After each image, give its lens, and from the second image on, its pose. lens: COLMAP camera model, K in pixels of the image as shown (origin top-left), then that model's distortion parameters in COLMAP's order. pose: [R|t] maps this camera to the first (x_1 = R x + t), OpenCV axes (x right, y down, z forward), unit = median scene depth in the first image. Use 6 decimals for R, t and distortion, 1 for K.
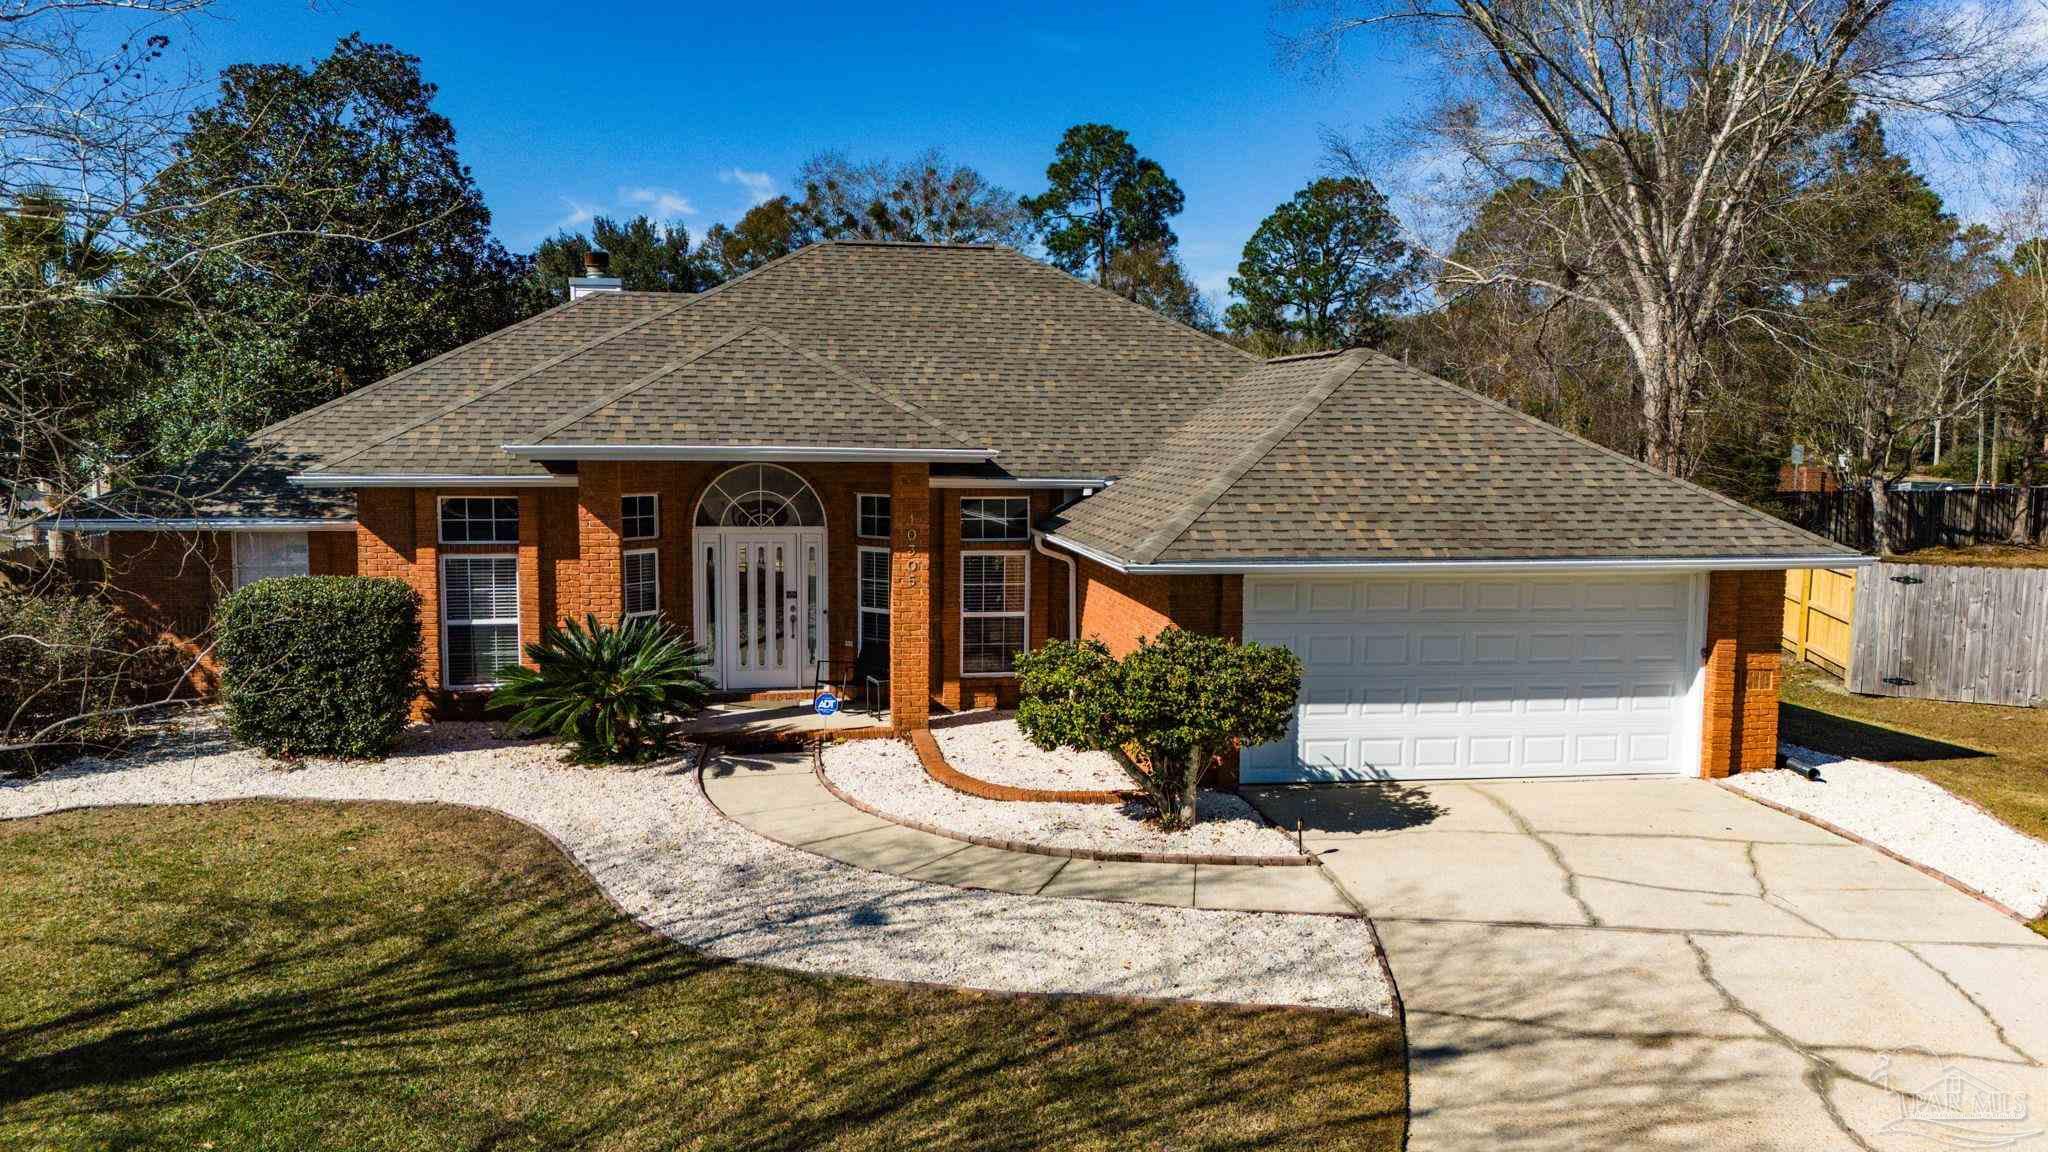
lens RADIAL K [[1495.8, 0, 1032.2], [0, 1495.8, 578.0], [0, 0, 1]] dist [0.094578, -0.095827]
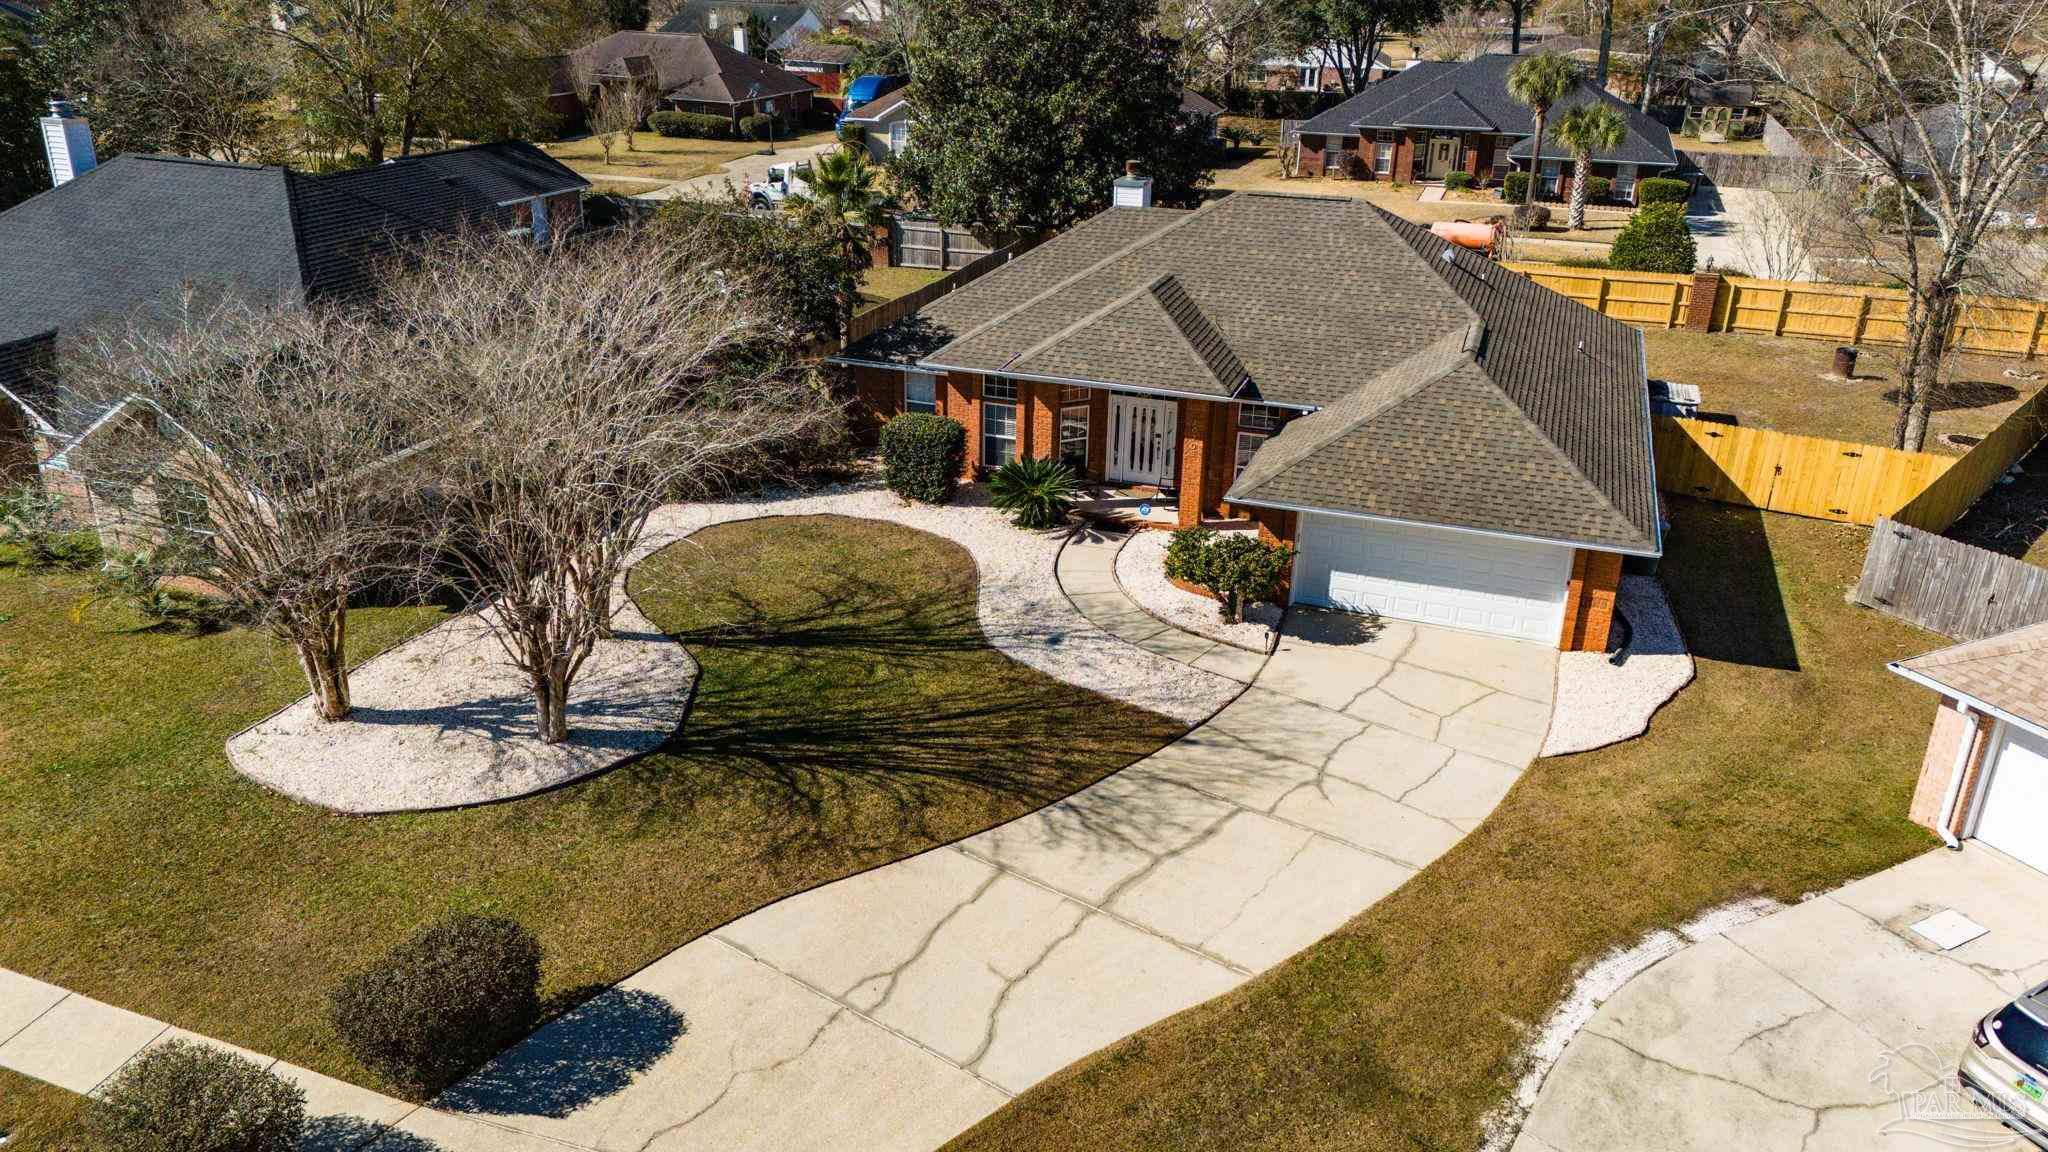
lens RADIAL K [[1493.3, 0, 1024.0], [0, 1493.3, 576.0], [0, 0, 1]] dist [0.095624, -0.095775]
pose [[0.867978, 0.201561, -0.453859, 0.694106], [-0.062700, 0.951093, 0.302475, -0.456562], [0.492629, -0.234084, 0.838165, -0.798162]]
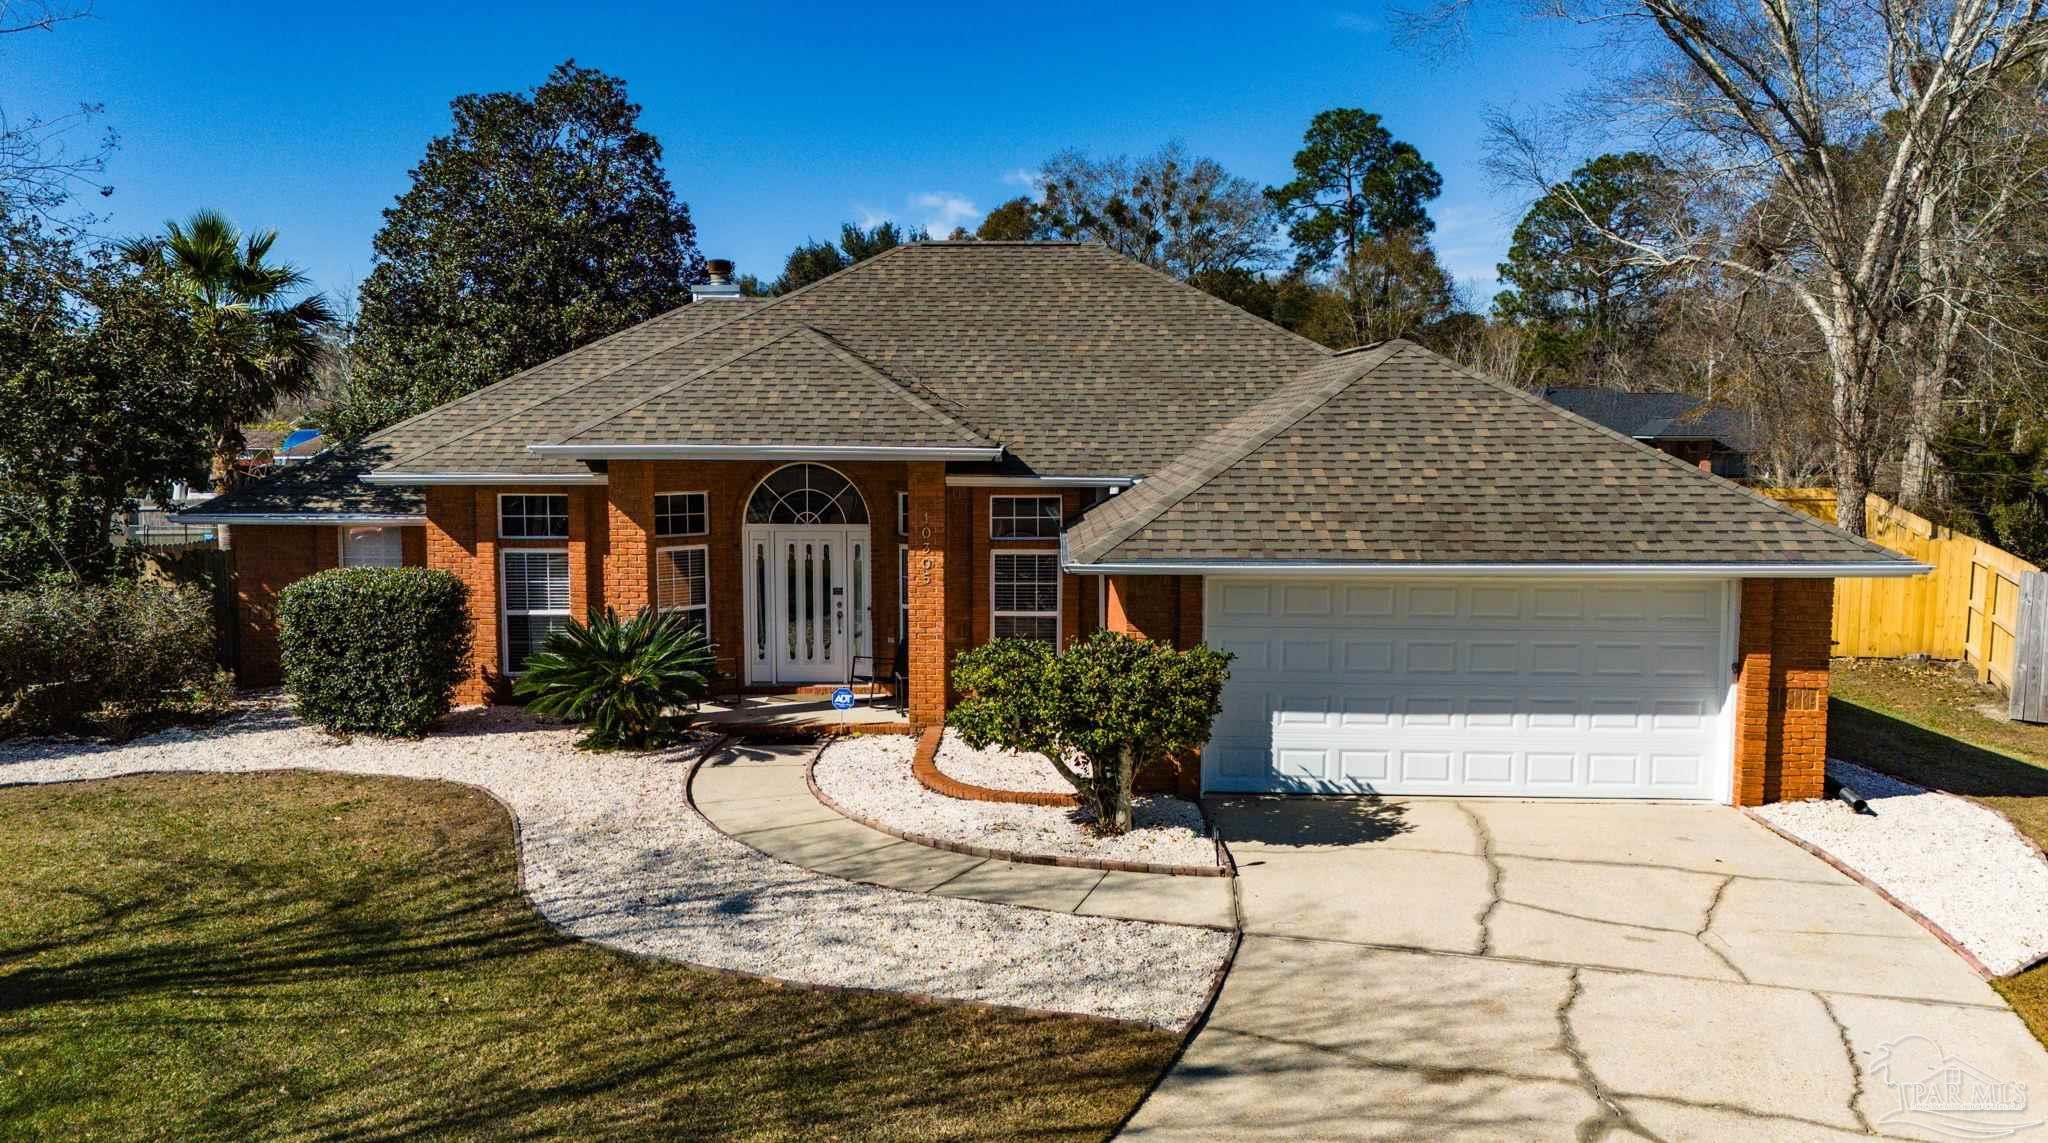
lens RADIAL K [[1517.1, 0, 1021.7], [0, 1517.1, 577.1], [0, 0, 1]] dist [0.099729, -0.110075]
pose [[0.981915, 0.012183, -0.188927, 0.197458], [-0.012402, 0.999923, 0.000022, 0.000007], [0.188913, 0.002322, 0.981991, 0.011674]]
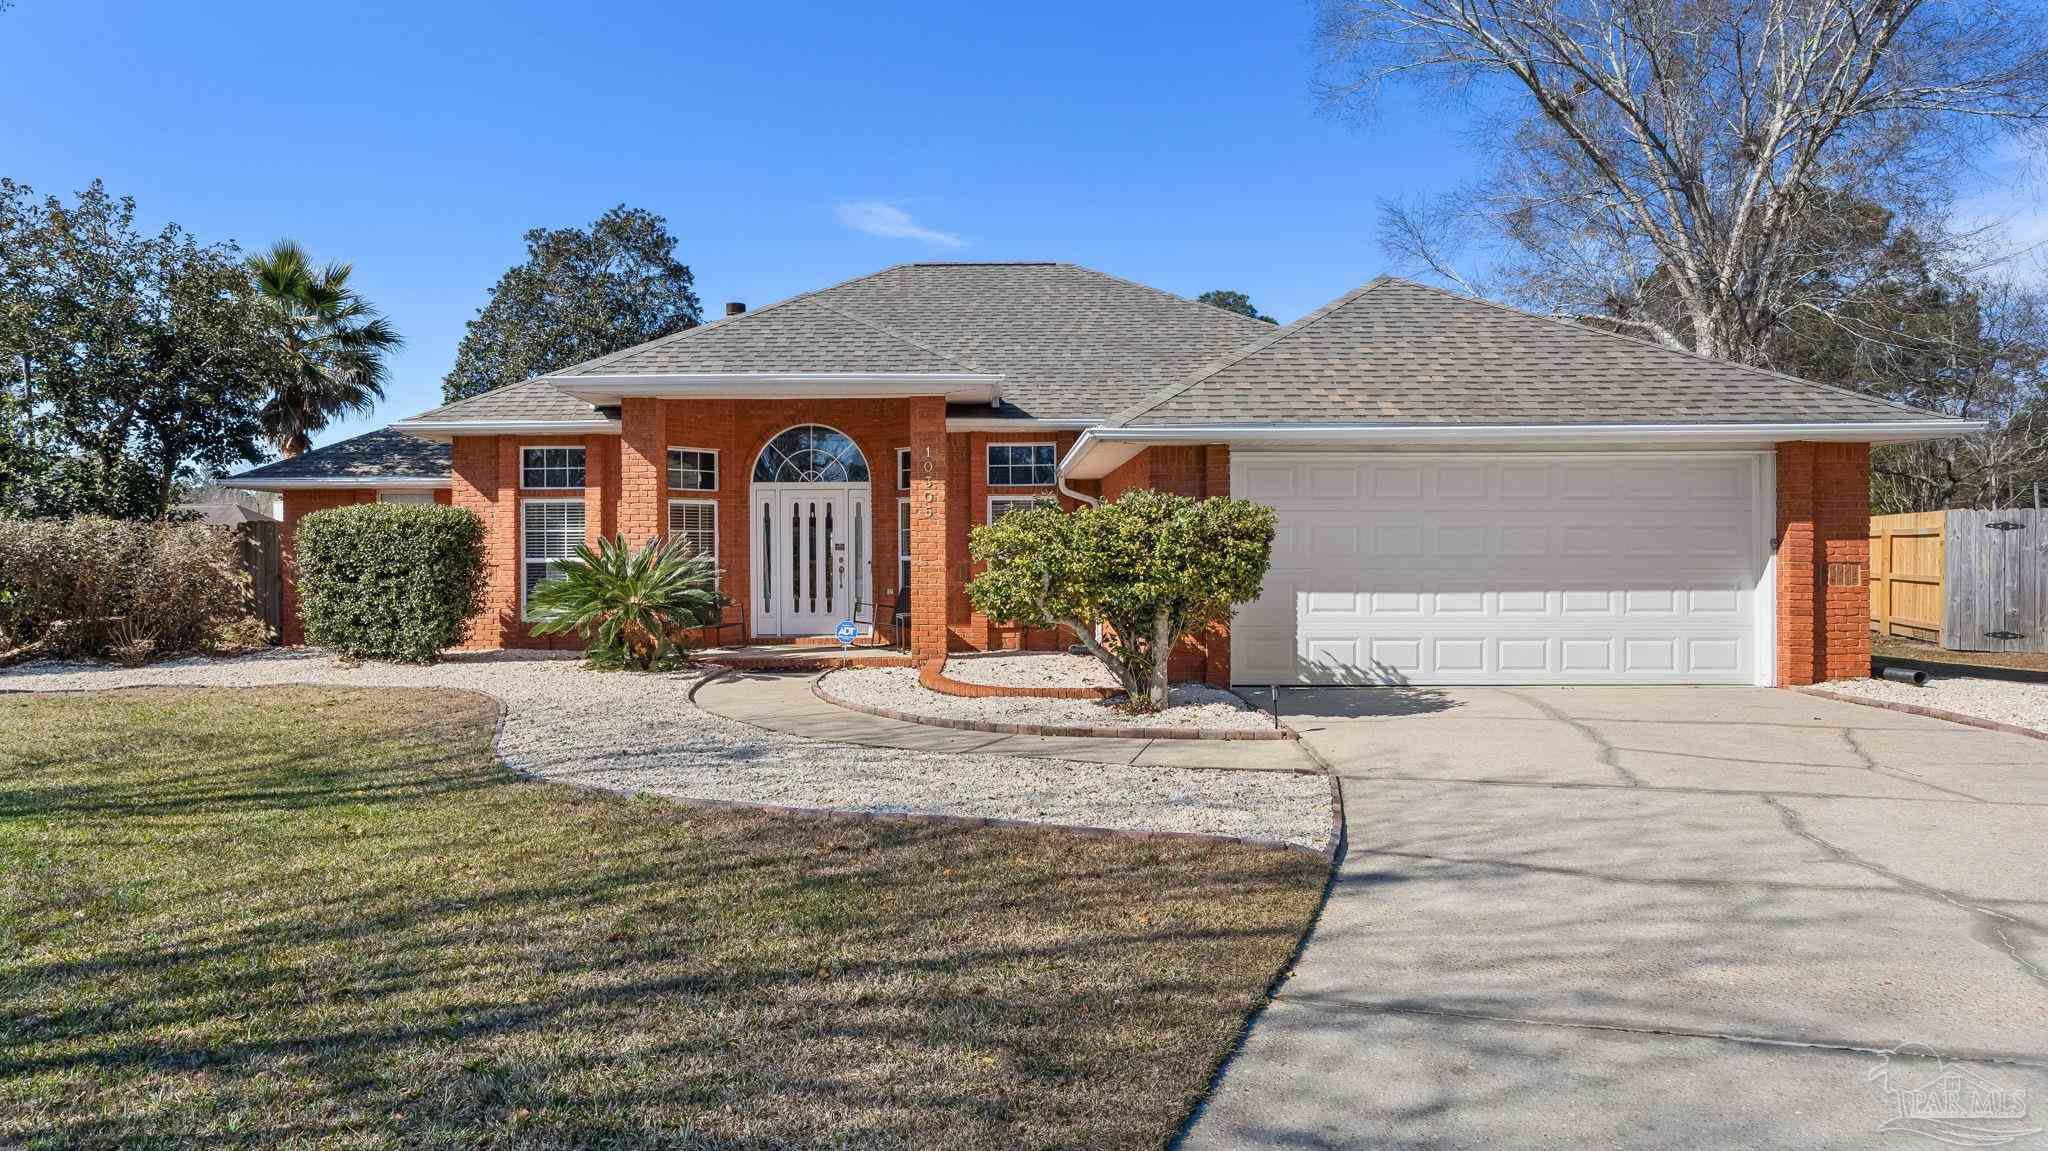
lens RADIAL K [[1165.9, 0, 978.7], [0, 1165.9, 559.2], [0, 0, 1]] dist [-0.003798, 0.000016]
pose [[0.983395, -0.013212, -0.180995, 0.110168], [-0.004613, 0.995204, -0.097709, 0.126769], [0.181418, 0.096921, 0.978618, 0.254814]]
